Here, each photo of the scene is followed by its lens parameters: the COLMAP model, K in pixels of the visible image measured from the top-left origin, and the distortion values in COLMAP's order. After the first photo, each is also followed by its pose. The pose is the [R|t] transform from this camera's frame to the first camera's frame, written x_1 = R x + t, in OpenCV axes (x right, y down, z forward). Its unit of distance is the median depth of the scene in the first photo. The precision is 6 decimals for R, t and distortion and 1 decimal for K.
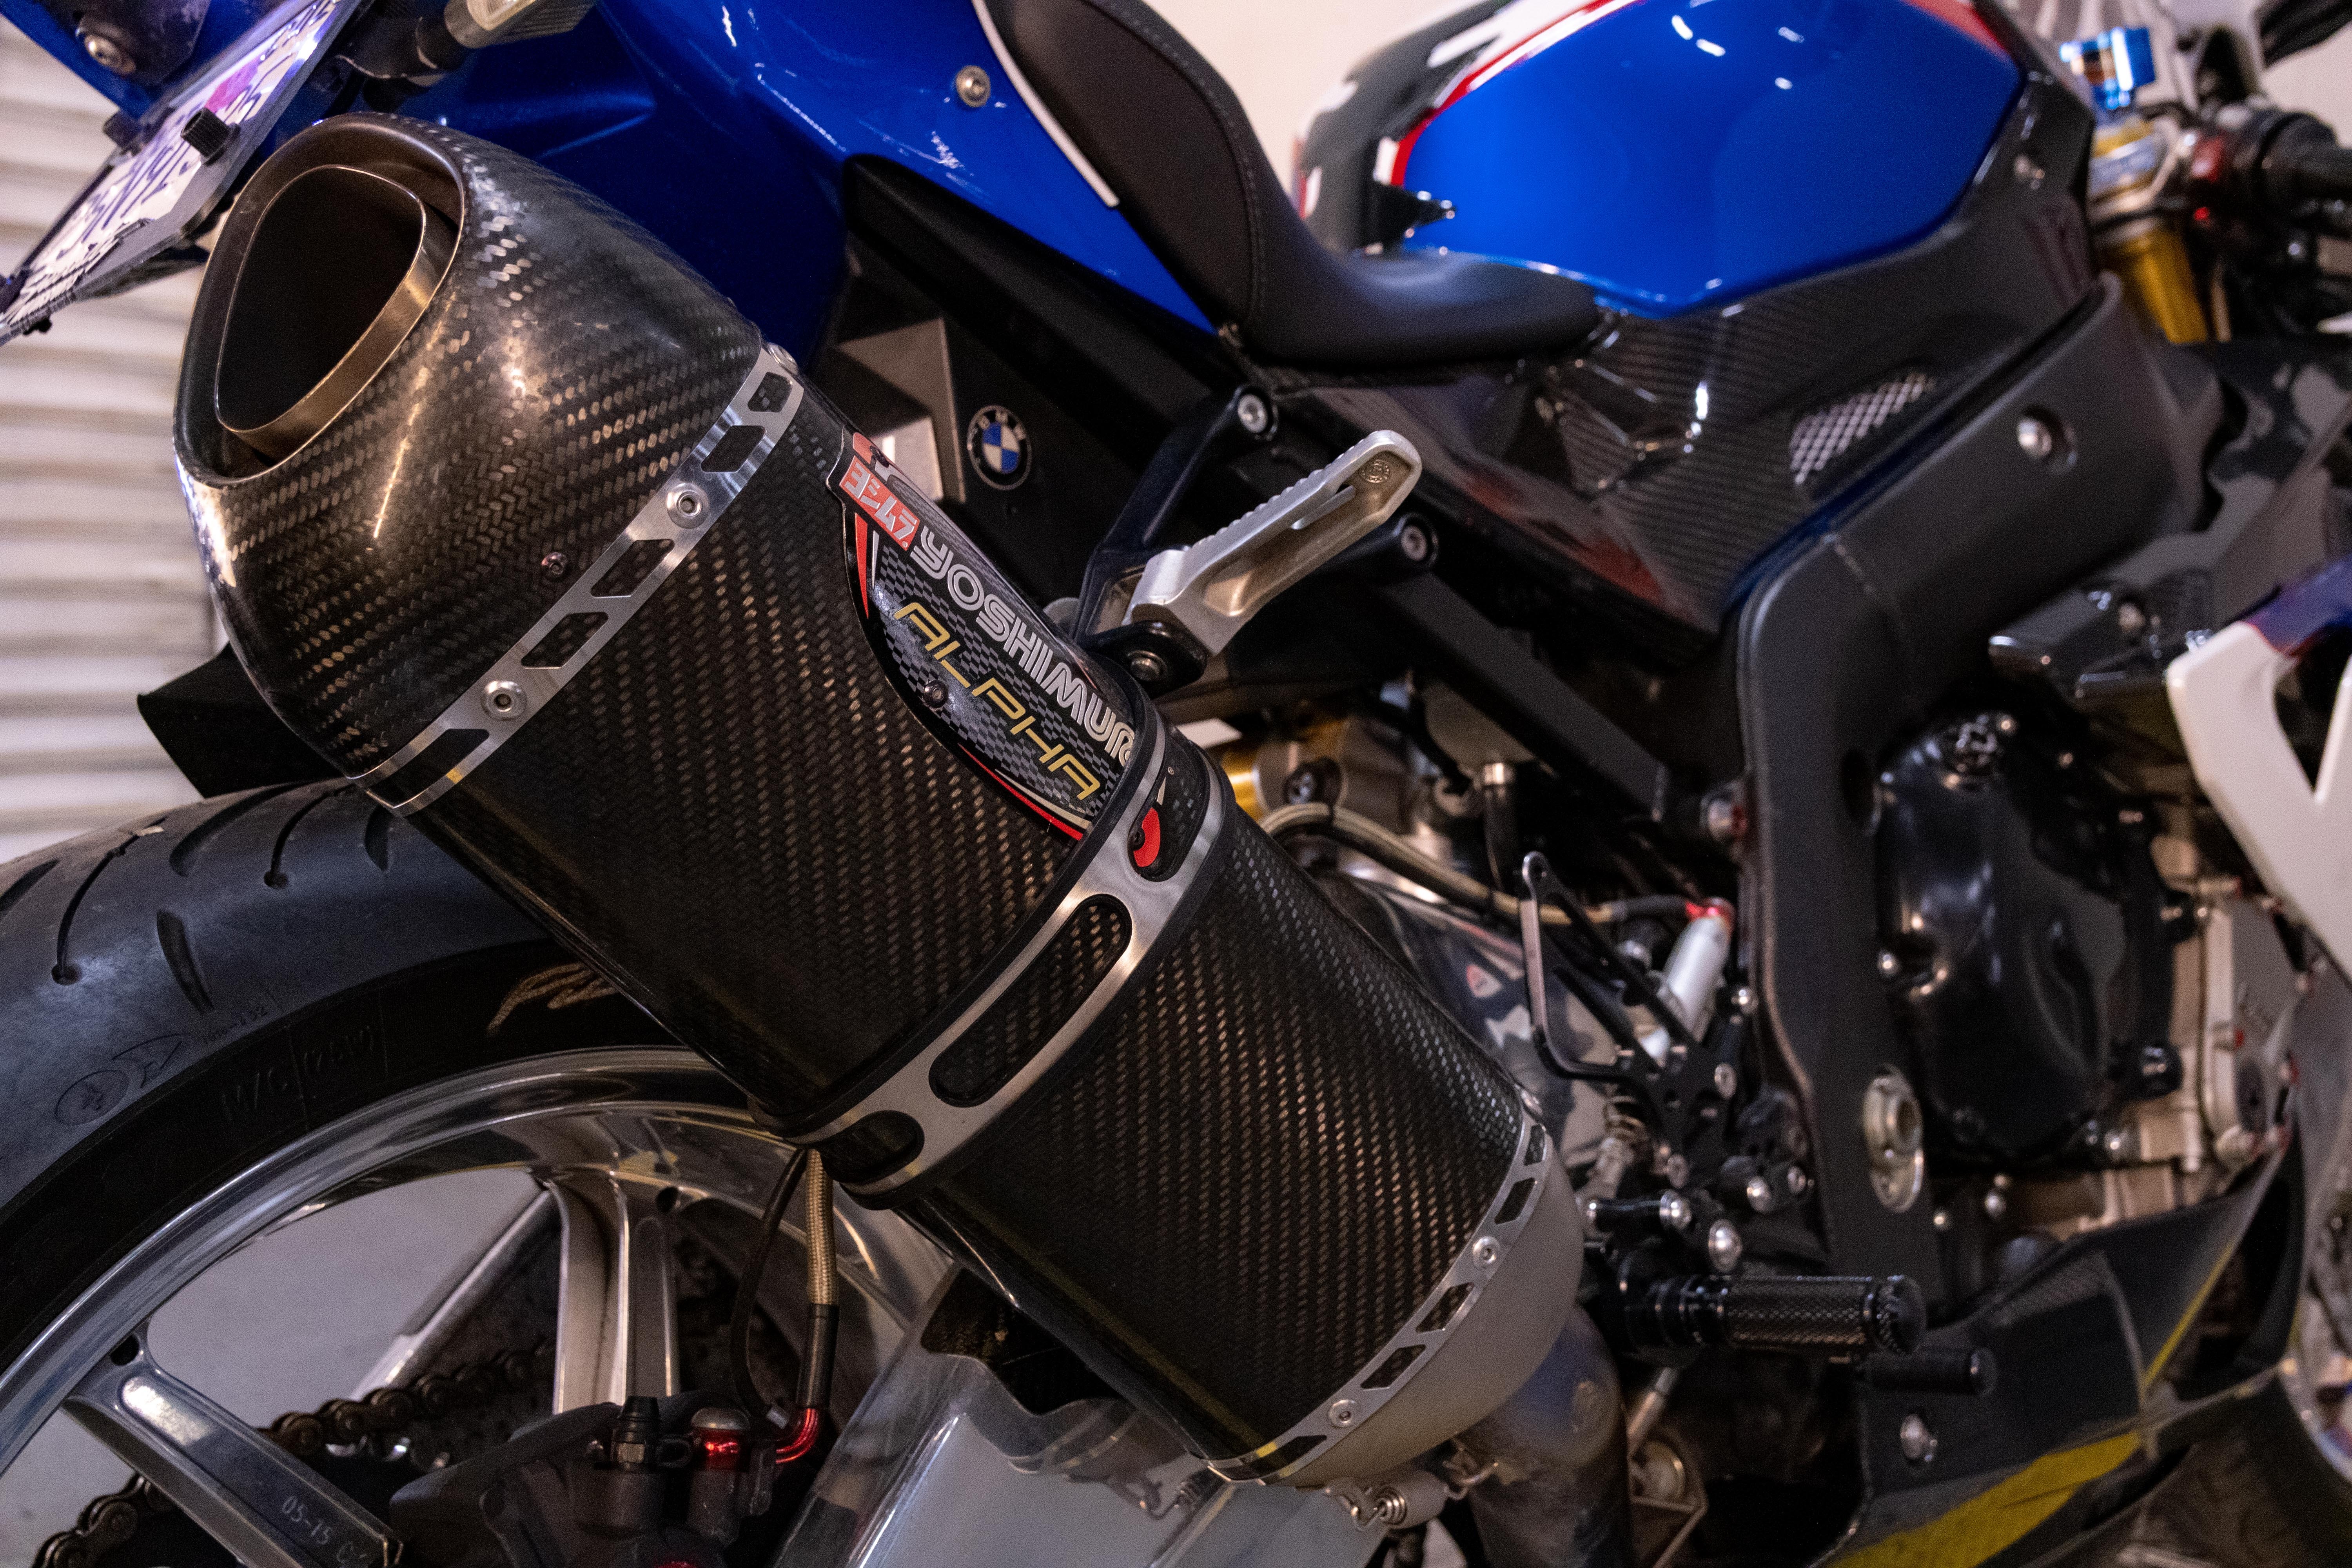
lens RADIAL K [[2472.6, 0, 1176.0], [0, 2472.6, 784.0], [0, 0, 1]] dist [-0.013399, 0.009668]
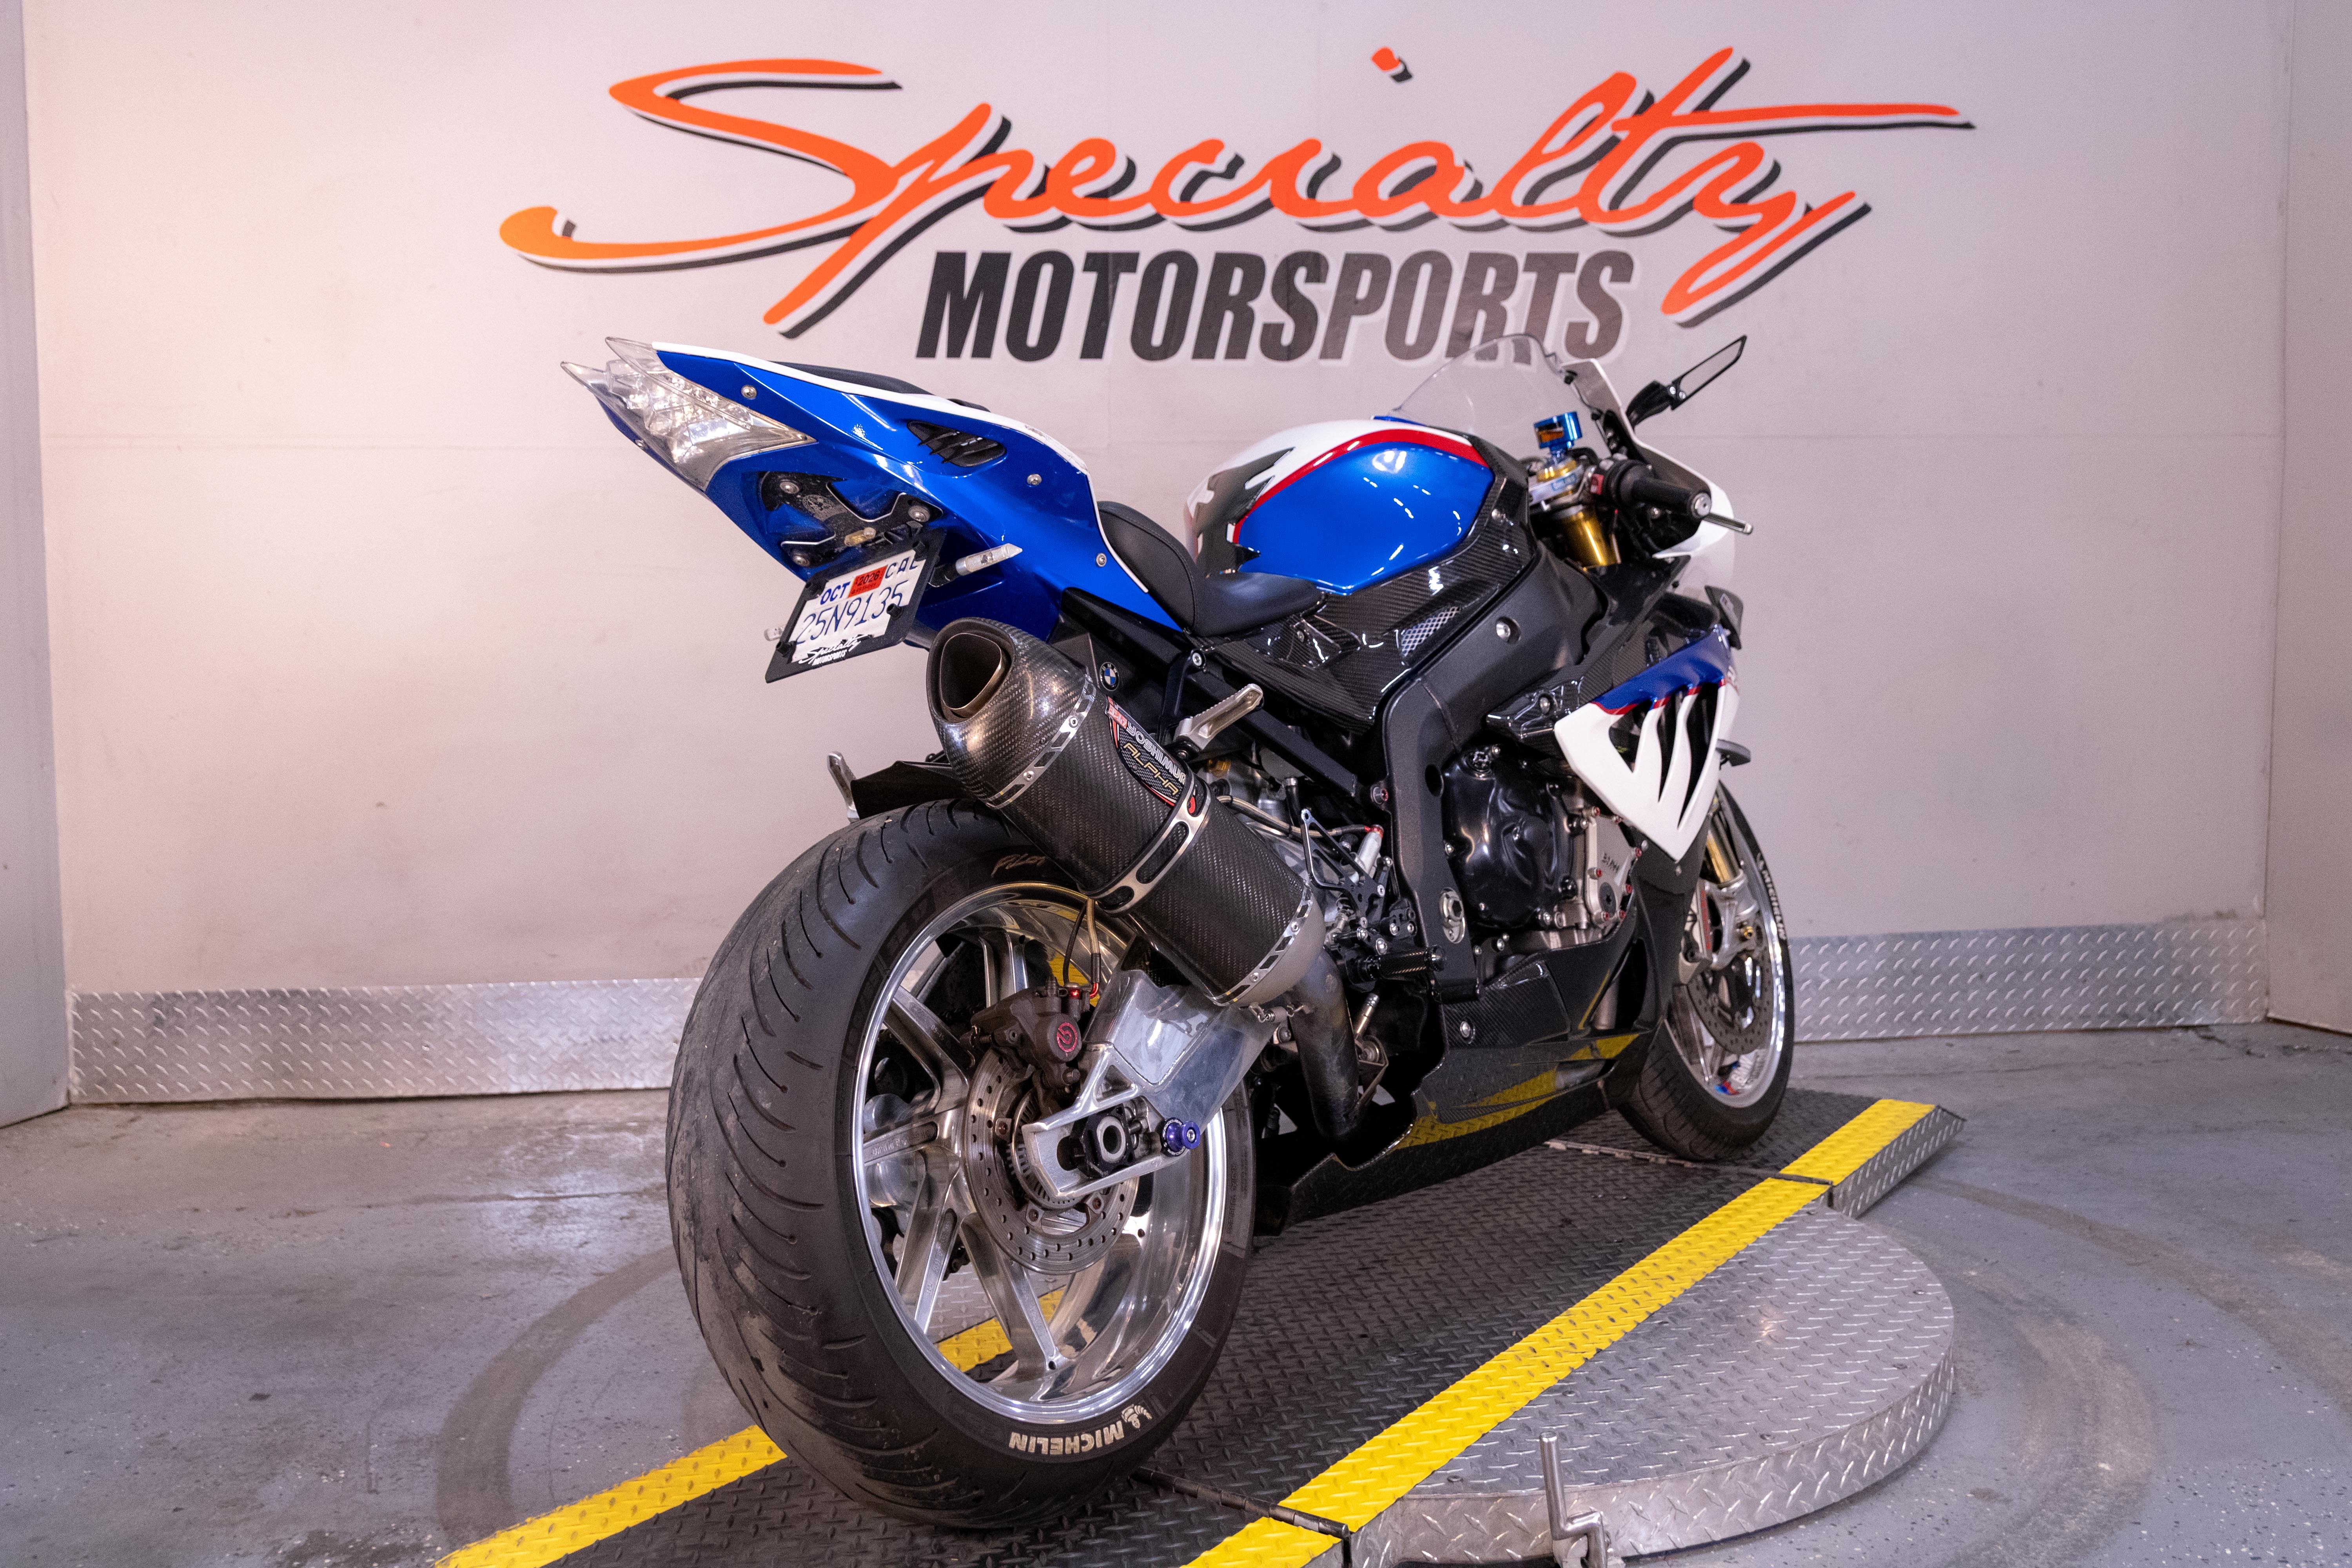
lens RADIAL K [[2057.3, 0, 1176.0], [0, 2057.3, 784.0], [0, 0, 1]] dist [-0.011199, -0.005018]
pose [[0.995721, -0.057105, 0.072658, -0.148514], [0.057886, 0.998285, -0.008688, 0.009894], [-0.072037, 0.012857, 0.997319, -1.157935]]
